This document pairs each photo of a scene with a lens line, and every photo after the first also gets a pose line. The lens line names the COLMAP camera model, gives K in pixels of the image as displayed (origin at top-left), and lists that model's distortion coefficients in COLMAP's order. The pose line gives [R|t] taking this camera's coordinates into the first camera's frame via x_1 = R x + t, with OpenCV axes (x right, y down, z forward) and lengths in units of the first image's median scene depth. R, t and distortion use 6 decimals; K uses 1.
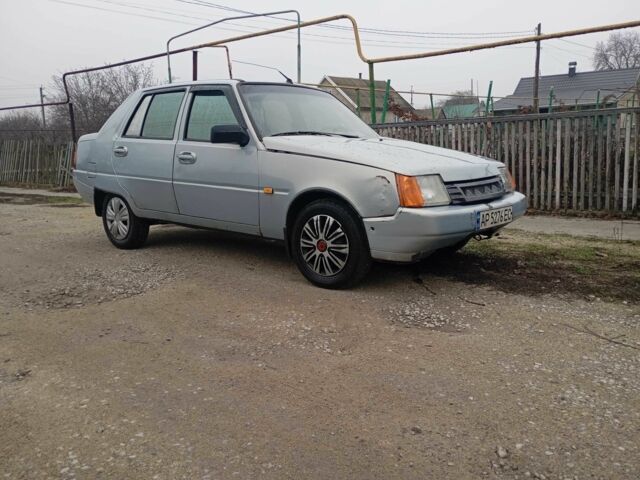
lens RADIAL K [[548.6, 0, 320.0], [0, 548.6, 240.0], [0, 0, 1]] dist [0.073566, -0.071756]
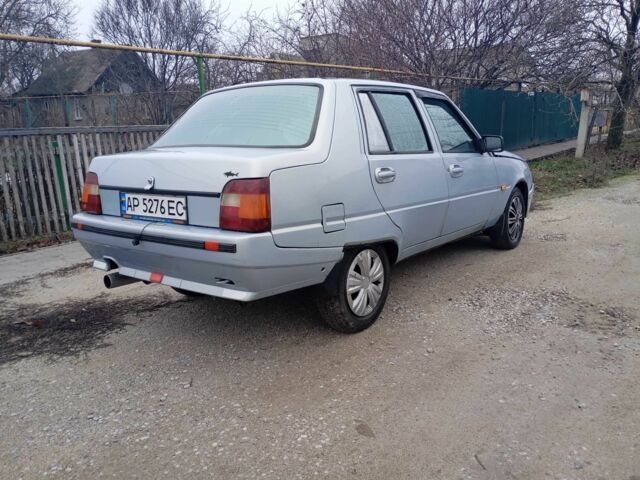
lens RADIAL K [[548.6, 0, 320.0], [0, 548.6, 240.0], [0, 0, 1]] dist [0.073566, -0.071756]
pose [[-0.044628, -0.183670, 0.981974, -1.267851], [0.197998, 0.961828, 0.188900, -0.280205], [-0.979186, 0.202859, -0.006558, 1.362947]]
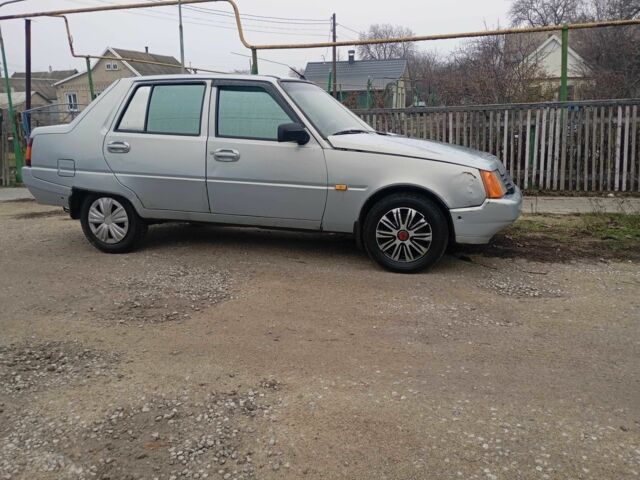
lens RADIAL K [[548.6, 0, 320.0], [0, 548.6, 240.0], [0, 0, 1]] dist [0.073566, -0.071756]
pose [[0.923746, -0.074758, 0.375639, -0.506845], [0.060325, 0.996923, 0.050057, -0.041129], [-0.378226, -0.023580, 0.925413, 0.028919]]
